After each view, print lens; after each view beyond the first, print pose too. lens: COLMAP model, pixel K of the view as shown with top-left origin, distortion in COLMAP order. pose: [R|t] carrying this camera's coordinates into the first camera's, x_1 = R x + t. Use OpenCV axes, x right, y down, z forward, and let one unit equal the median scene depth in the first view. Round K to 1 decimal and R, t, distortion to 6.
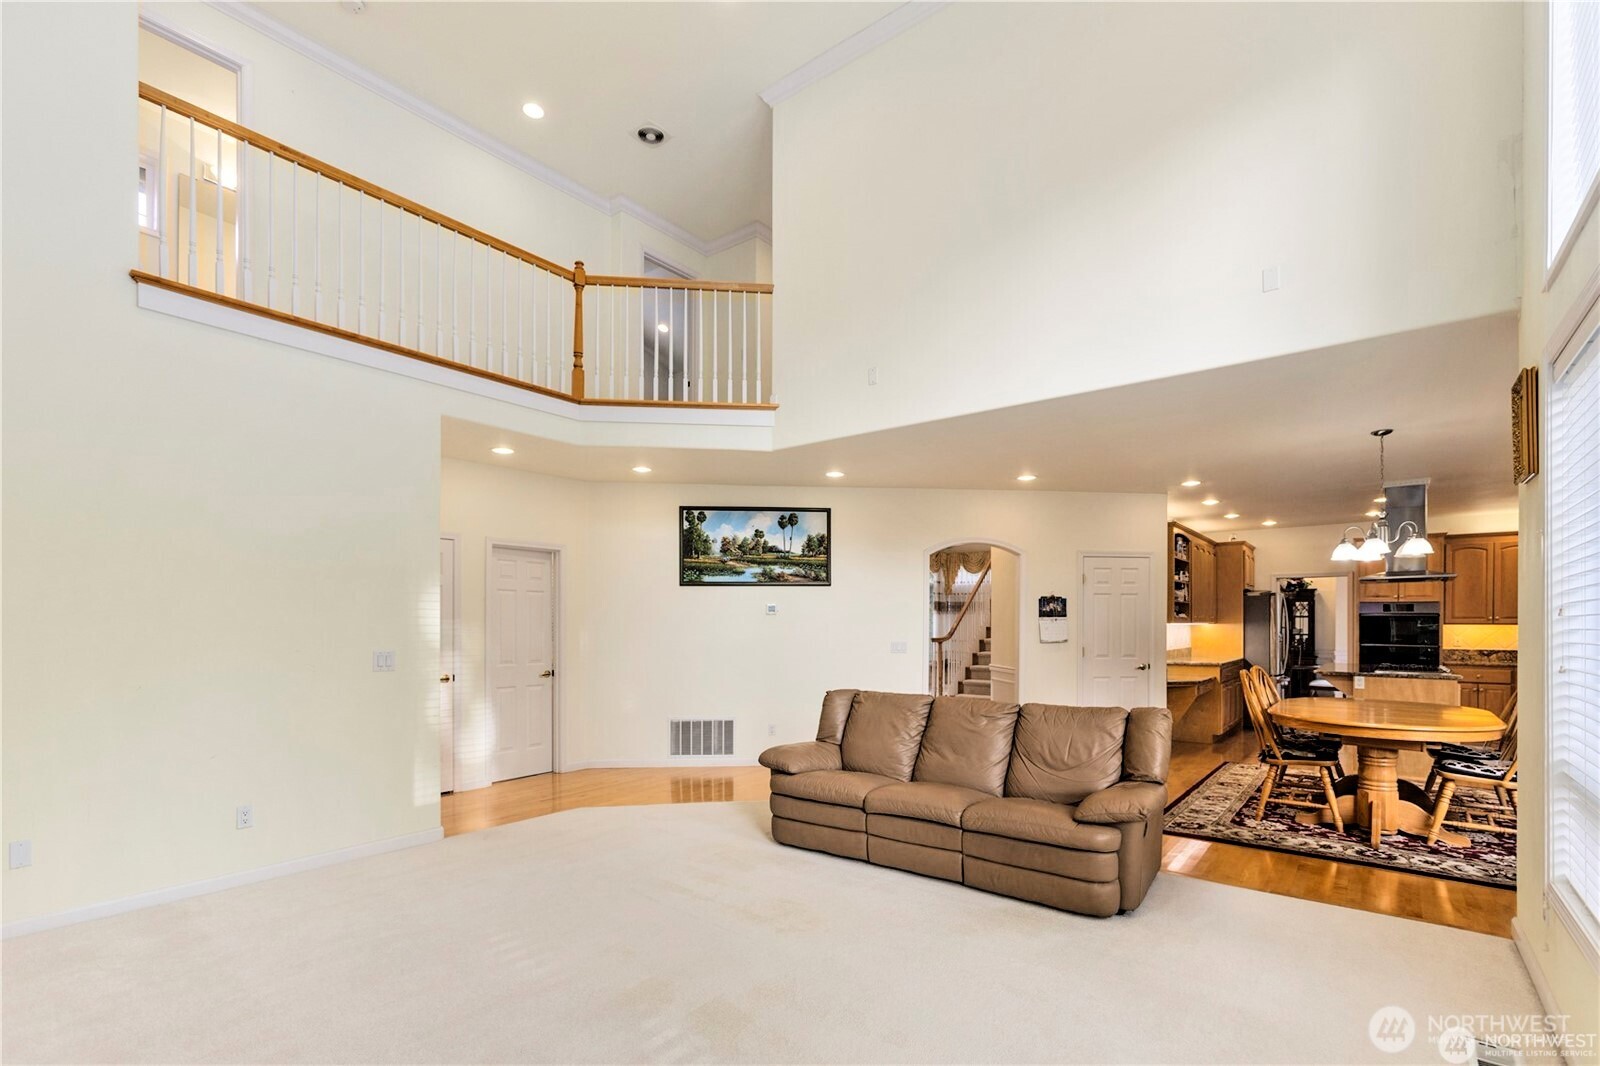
lens RADIAL K [[706.8, 0, 822.5], [0, 706.8, 622.7], [0, 0, 1]] dist [-0.014892, 0.004957]
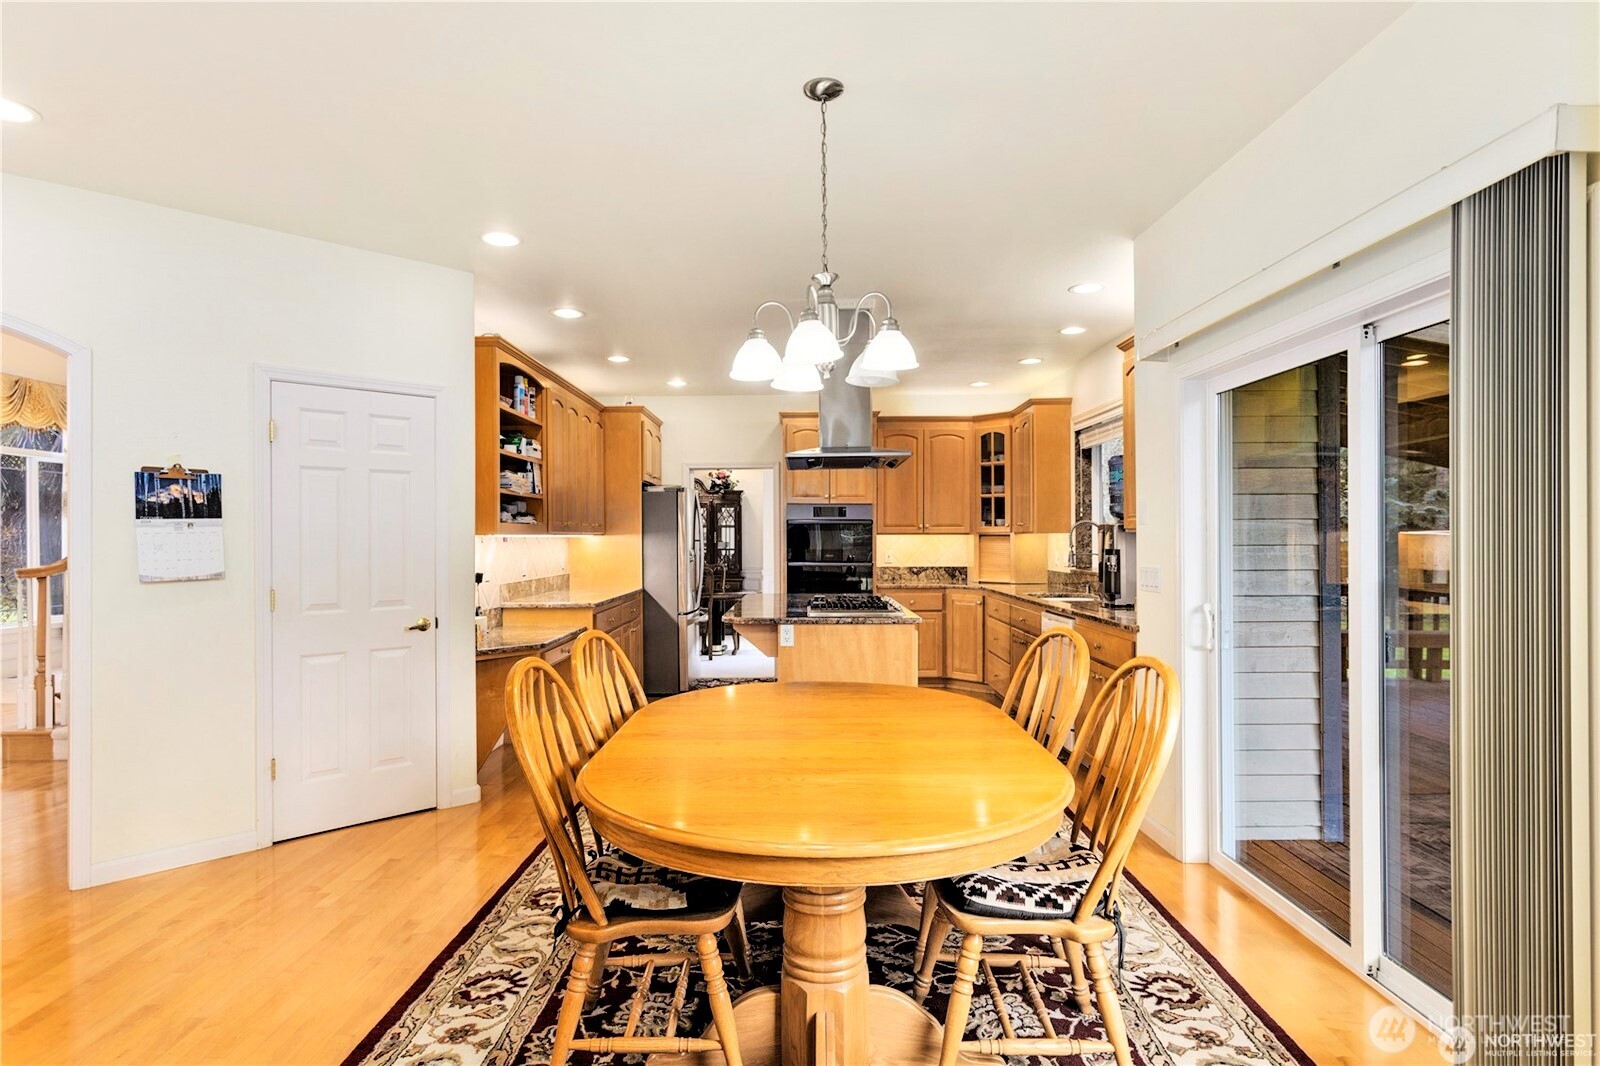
lens RADIAL K [[869.0, 0, 800.6], [0, 869.0, 534.0], [0, 0, 1]] dist [-0.001561, -0.000187]
pose [[0.785363, -0.003342, 0.619026, 0.257344], [0.005297, 0.999985, -0.001321, 0.002715], [-0.619012, 0.004317, 0.785369, 0.334398]]
